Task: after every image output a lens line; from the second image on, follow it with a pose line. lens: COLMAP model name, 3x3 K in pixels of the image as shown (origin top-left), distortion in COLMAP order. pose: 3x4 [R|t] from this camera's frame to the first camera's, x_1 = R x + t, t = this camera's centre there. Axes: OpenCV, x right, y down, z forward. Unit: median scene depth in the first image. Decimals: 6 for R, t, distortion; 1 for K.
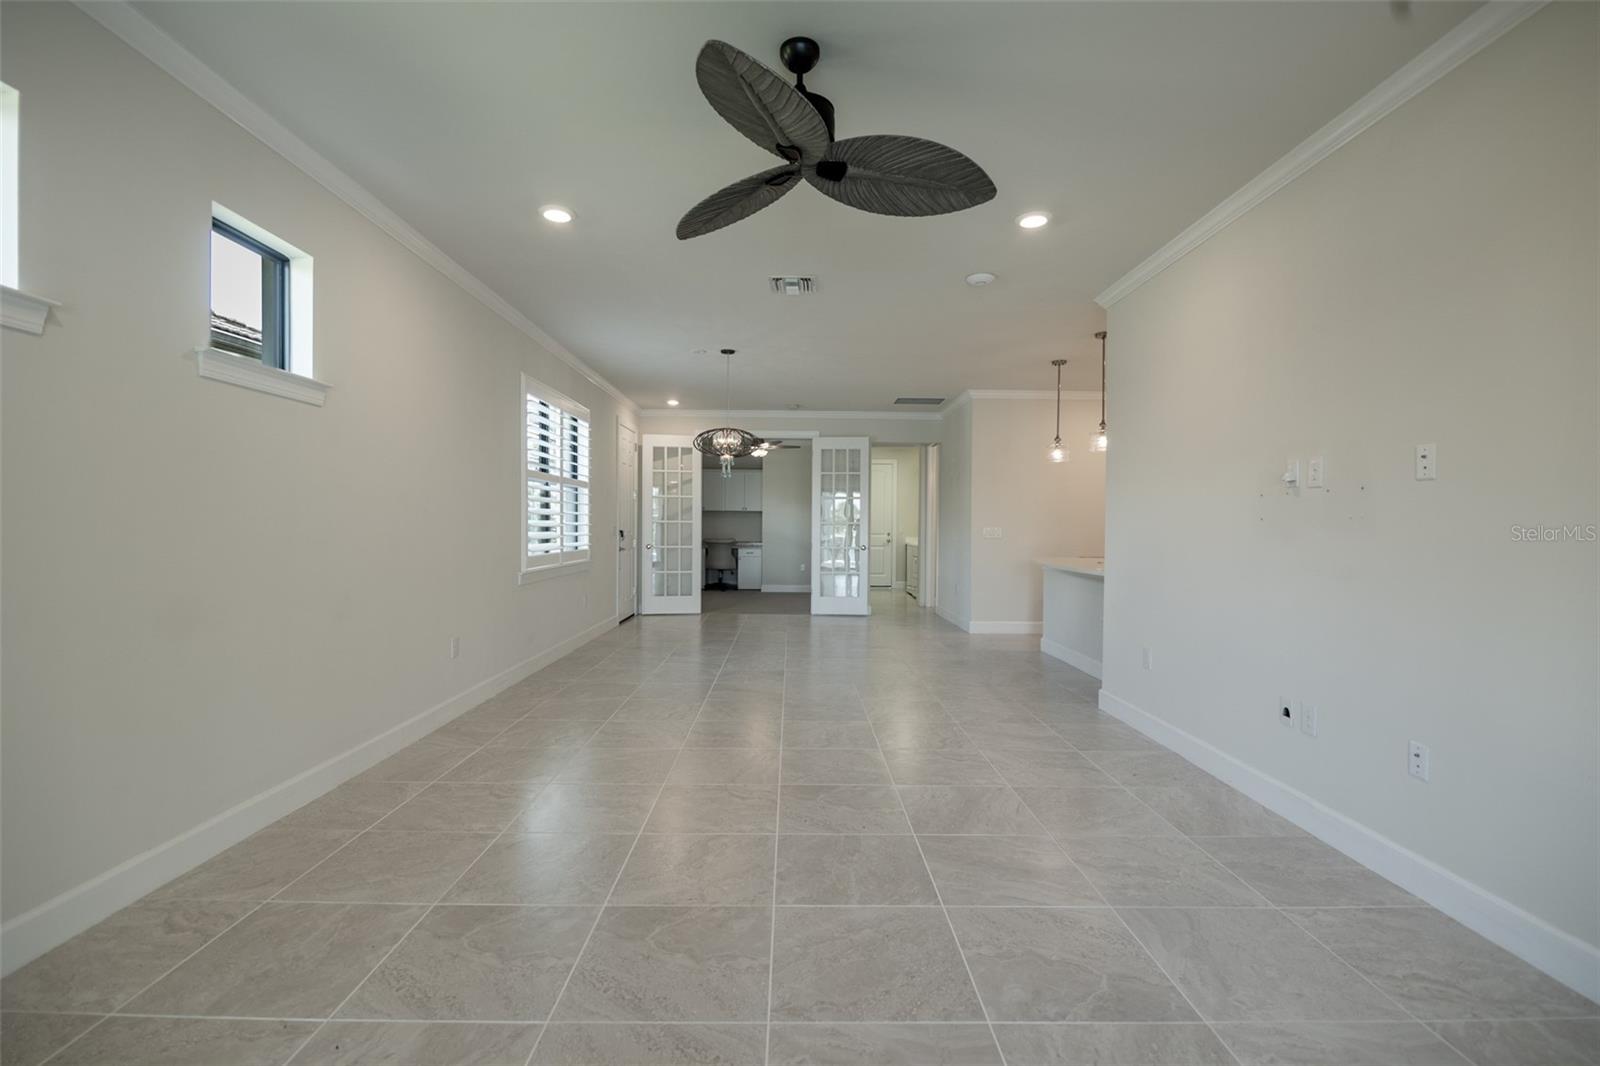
lens RADIAL K [[725.4, 0, 802.1], [0, 725.4, 541.1], [0, 0, 1]] dist [-0.009859, -0.004583]
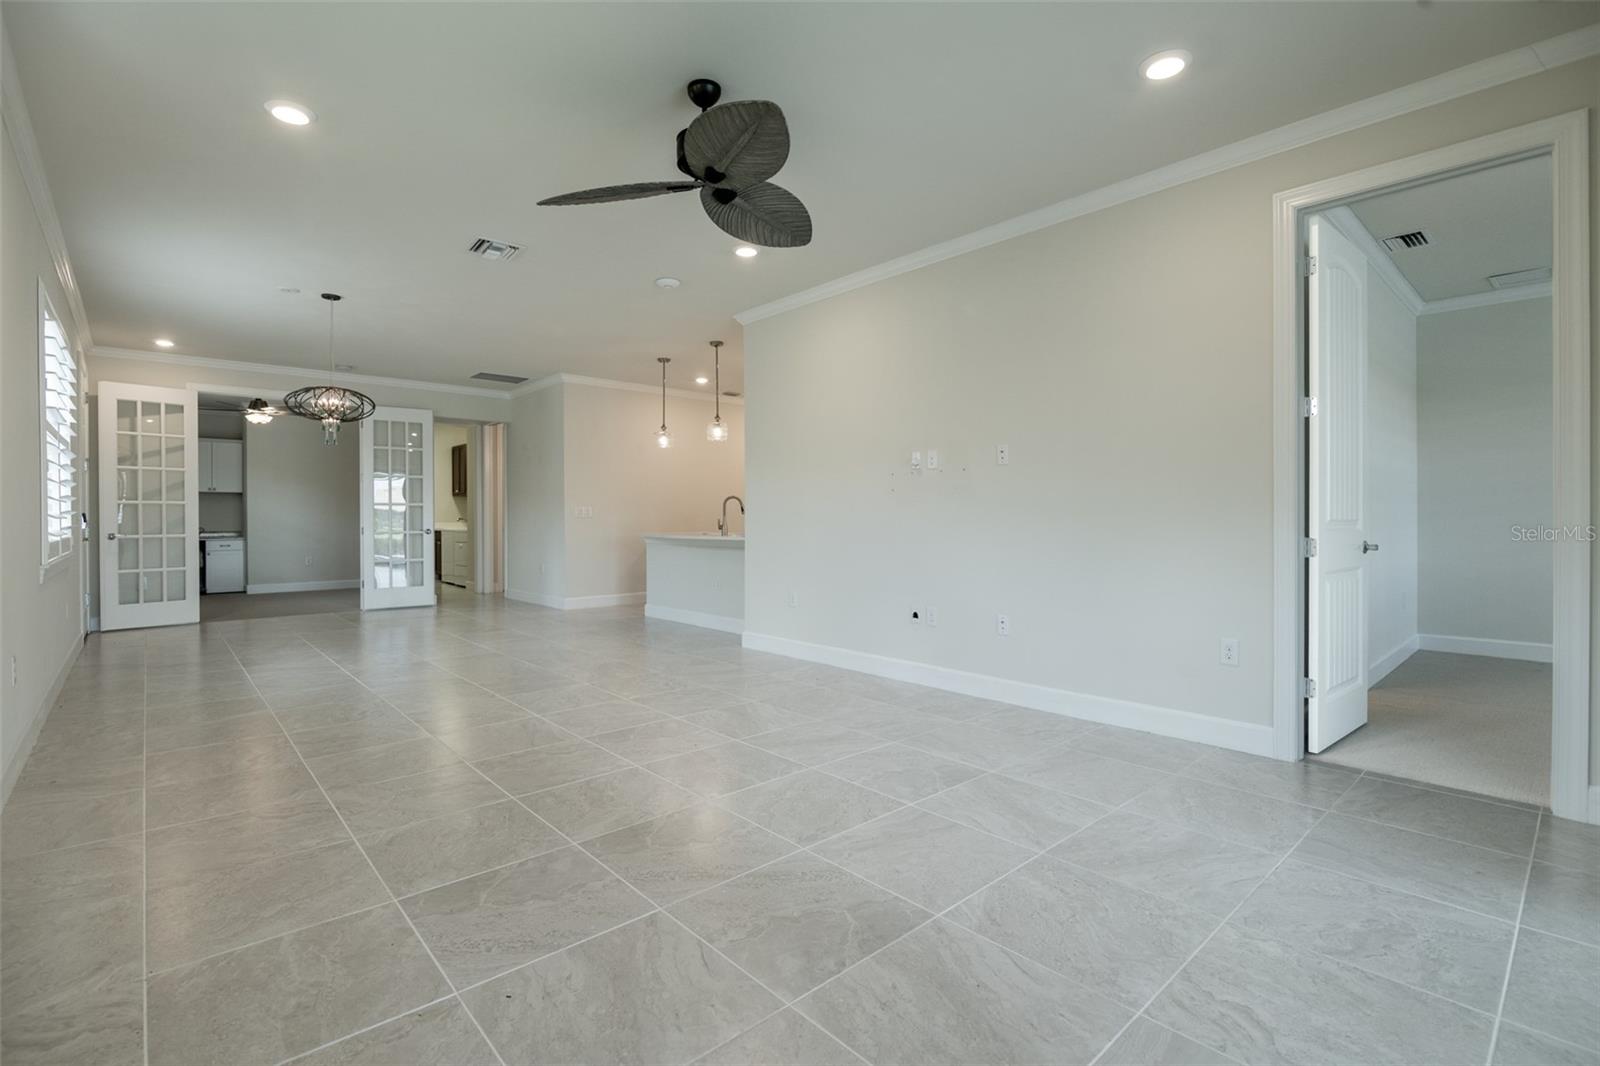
lens RADIAL K [[725.4, 0, 815.1], [0, 725.4, 529.4], [0, 0, 1]] dist [-0.009859, -0.004583]
pose [[0.742837, -0.022245, 0.669102, -0.235921], [0.023724, 0.999695, 0.006897, 0.017443], [-0.669051, 0.010751, 0.743138, -0.004144]]
